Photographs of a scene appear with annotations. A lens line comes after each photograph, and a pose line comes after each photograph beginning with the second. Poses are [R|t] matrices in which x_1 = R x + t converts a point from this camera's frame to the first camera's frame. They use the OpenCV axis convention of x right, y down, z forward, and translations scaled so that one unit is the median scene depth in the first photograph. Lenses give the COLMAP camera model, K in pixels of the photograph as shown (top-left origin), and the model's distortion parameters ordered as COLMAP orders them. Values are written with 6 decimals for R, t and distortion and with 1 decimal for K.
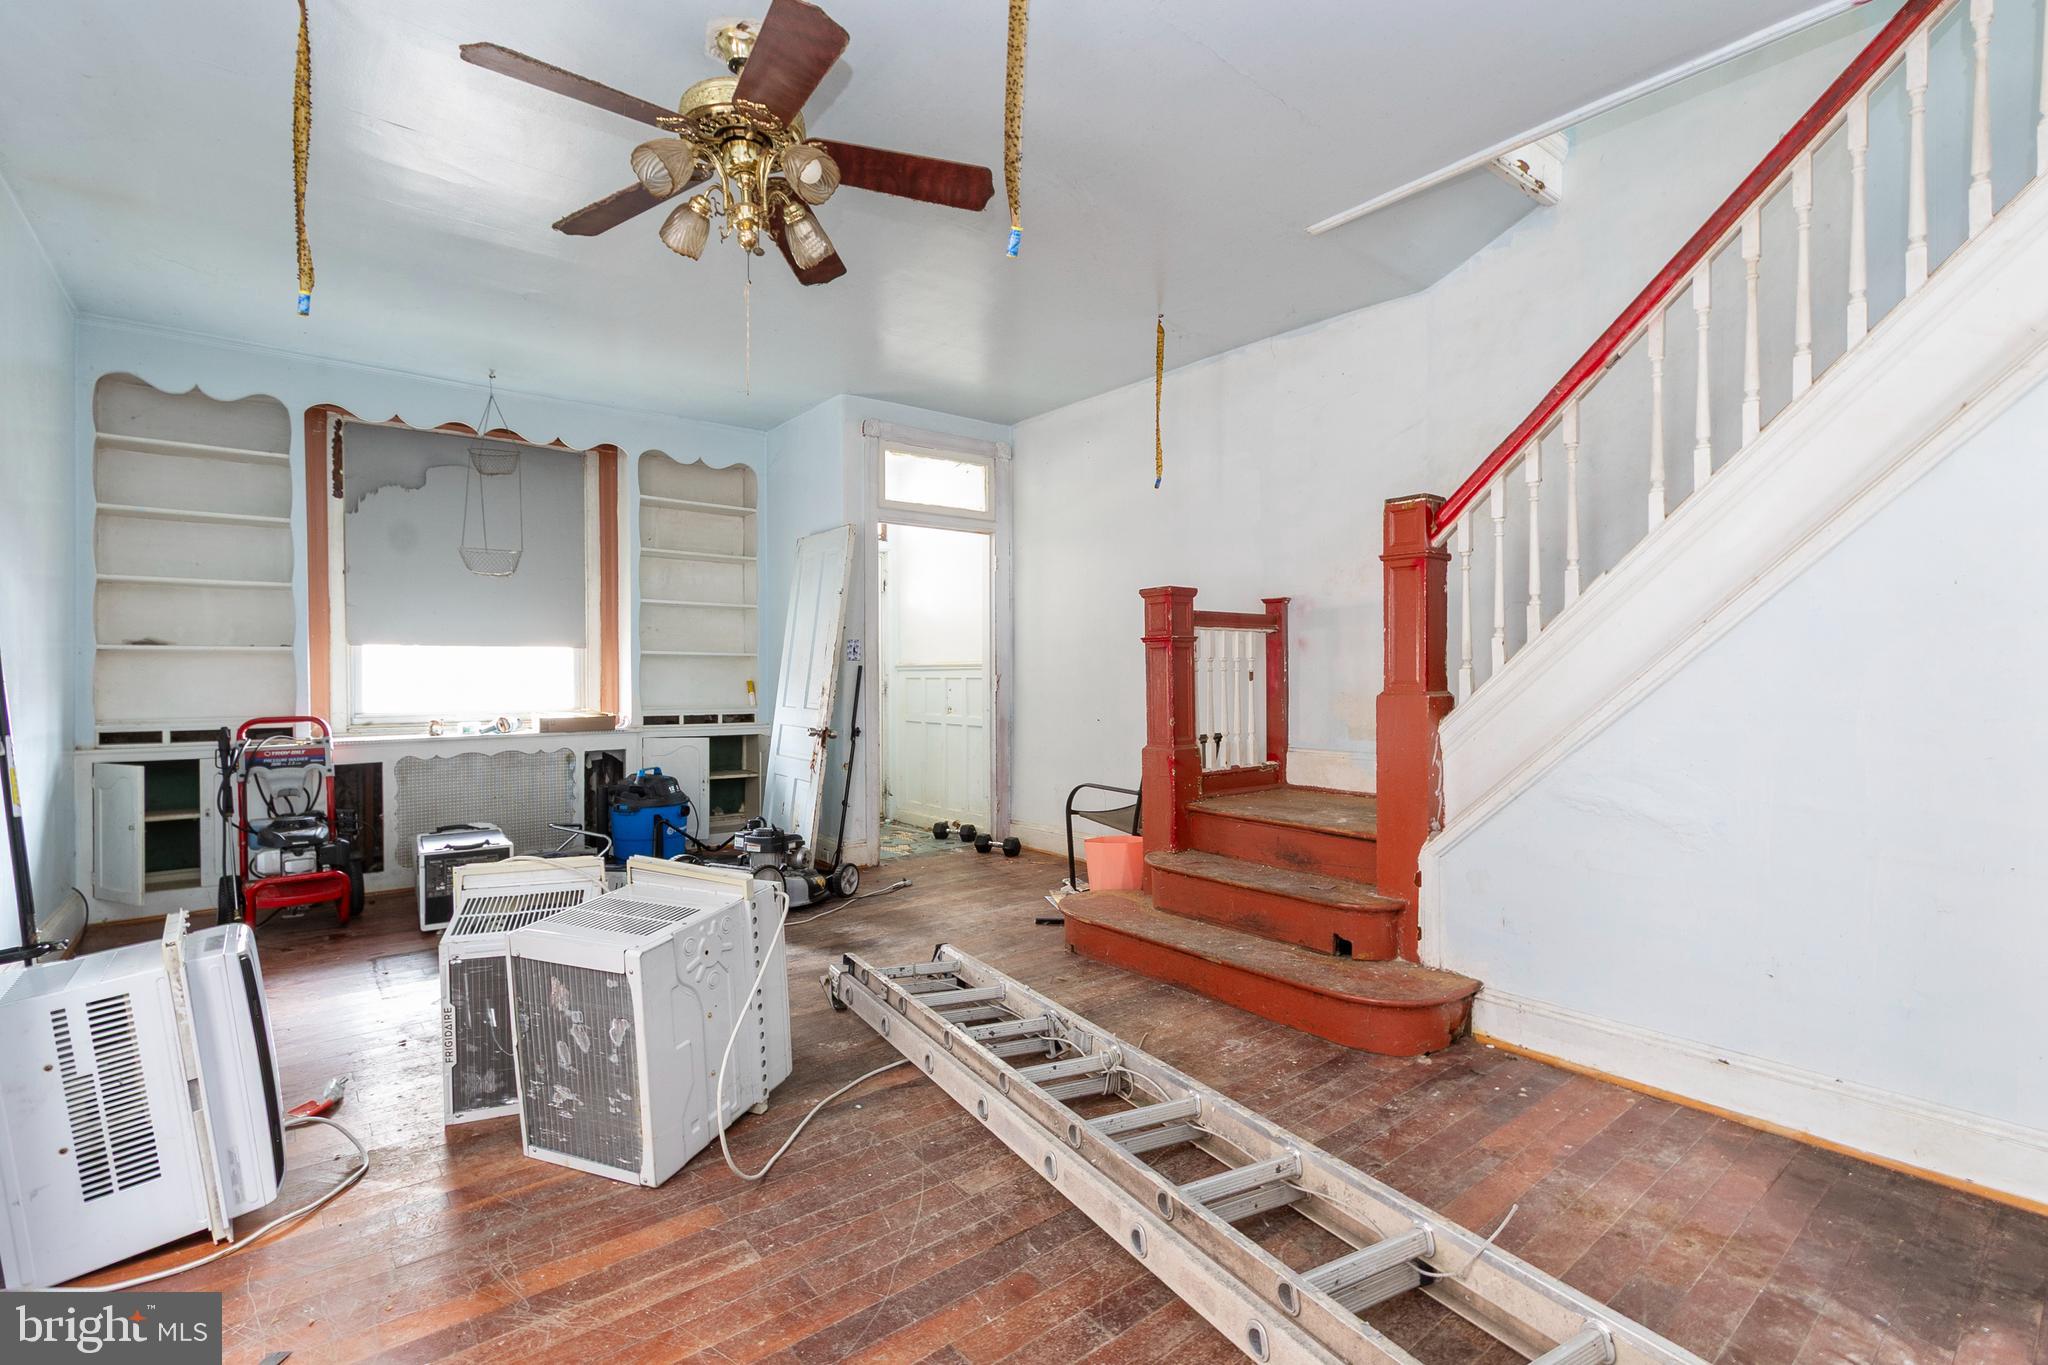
lens RADIAL K [[933.6, 0, 1020.4], [0, 933.6, 681.0], [0, 0, 1]] dist [0.002256, -0.000911]
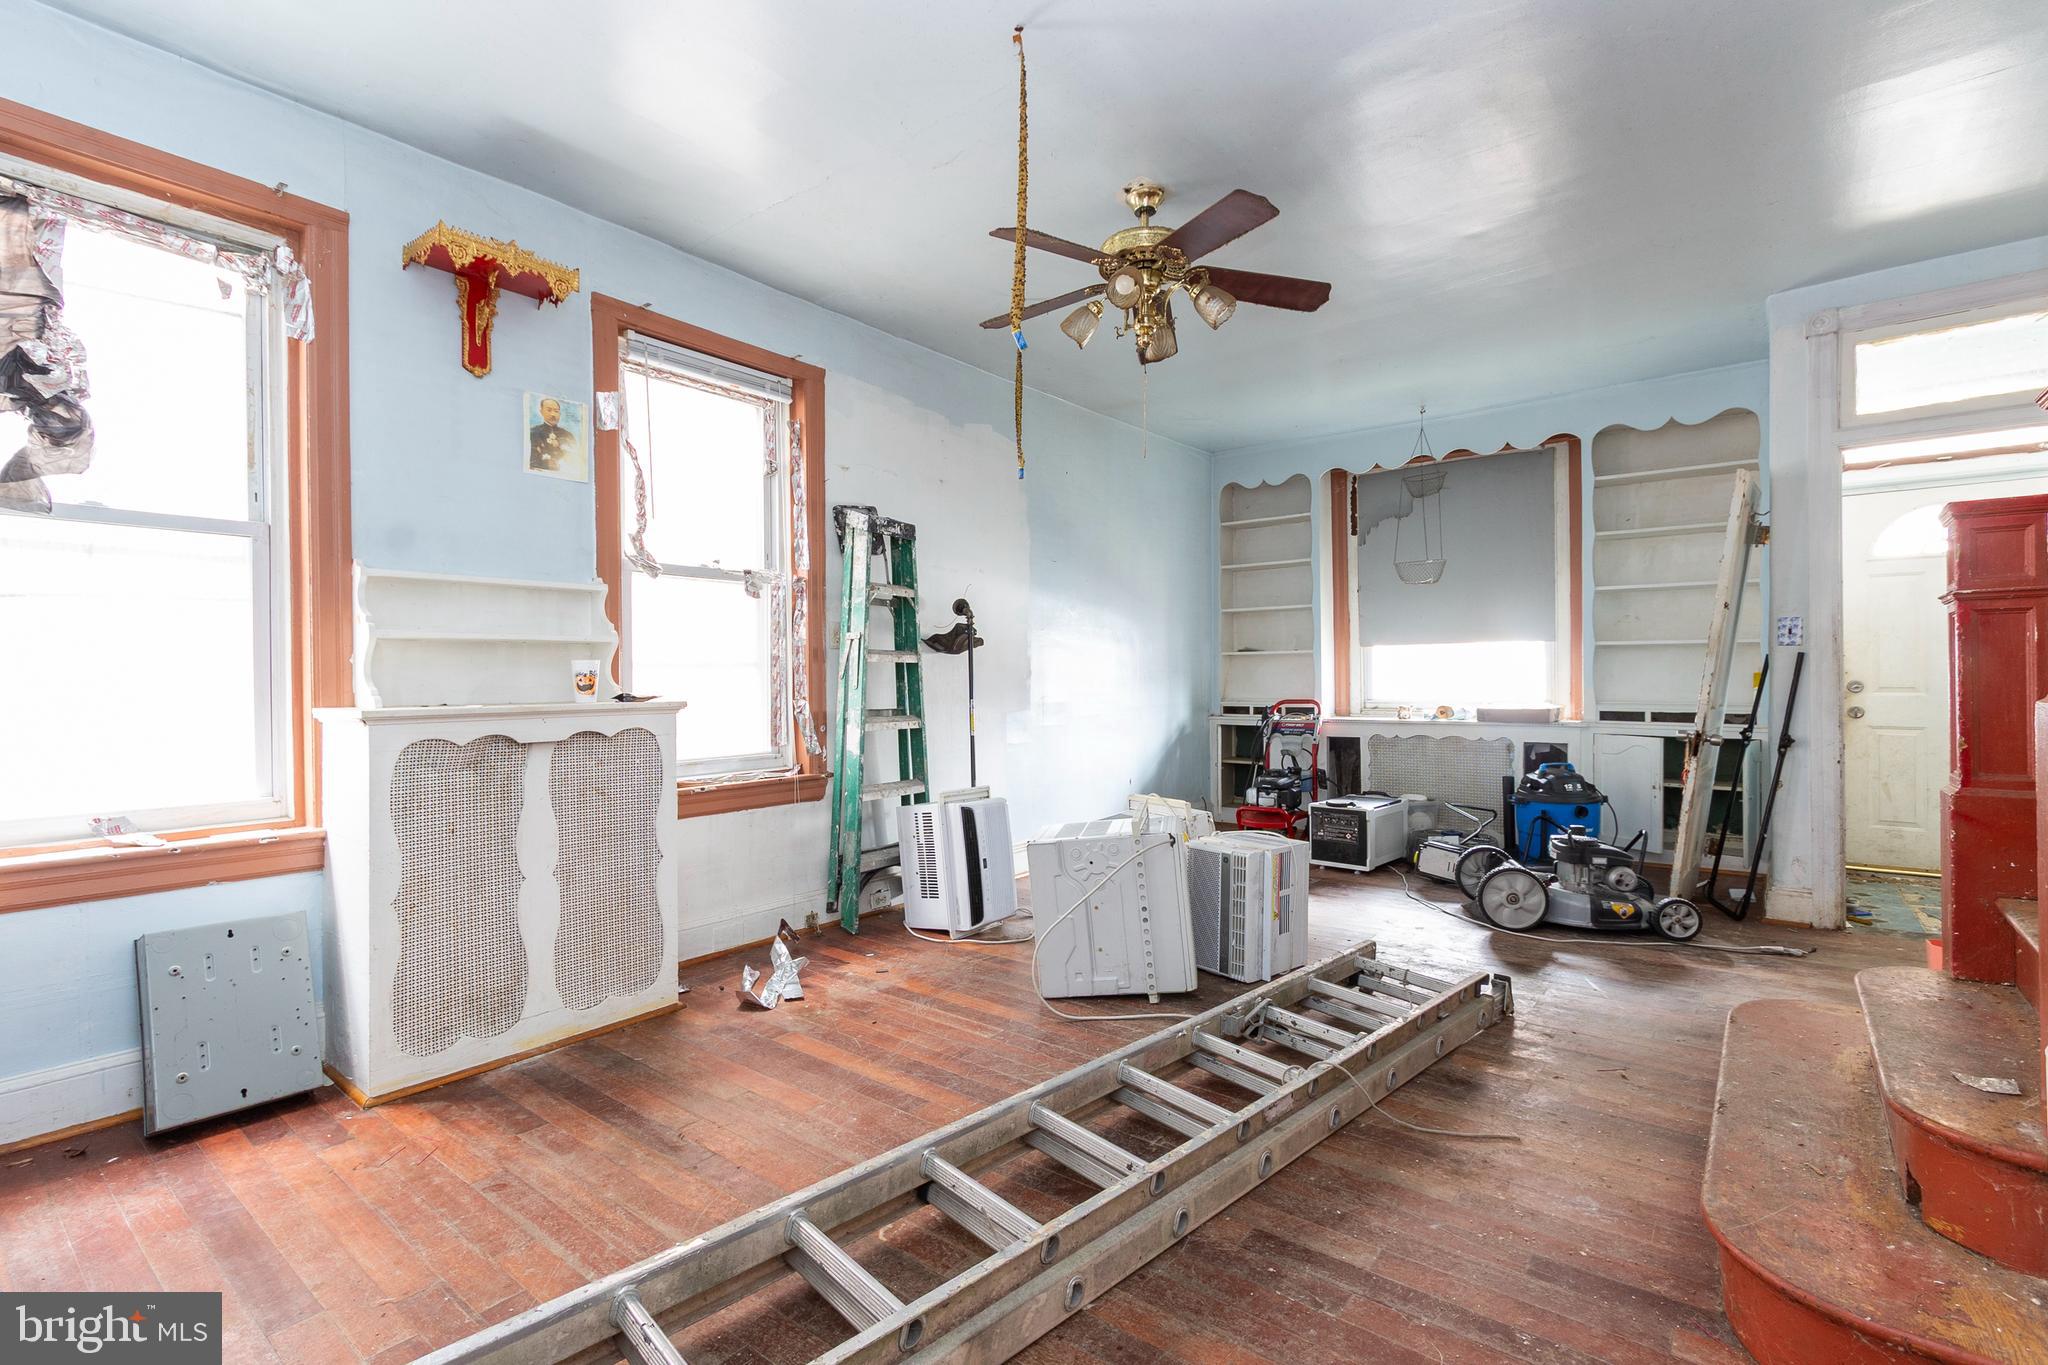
lens RADIAL K [[947.6, 0, 1024.0], [0, 947.6, 682.5], [0, 0, 1]] dist [0.003335, 0.000098]
pose [[0.206784, 0.006506, -0.978365, 0.482150], [0.002982, 0.999969, 0.007280, 0.000230], [0.978382, -0.004423, 0.206758, 0.267225]]
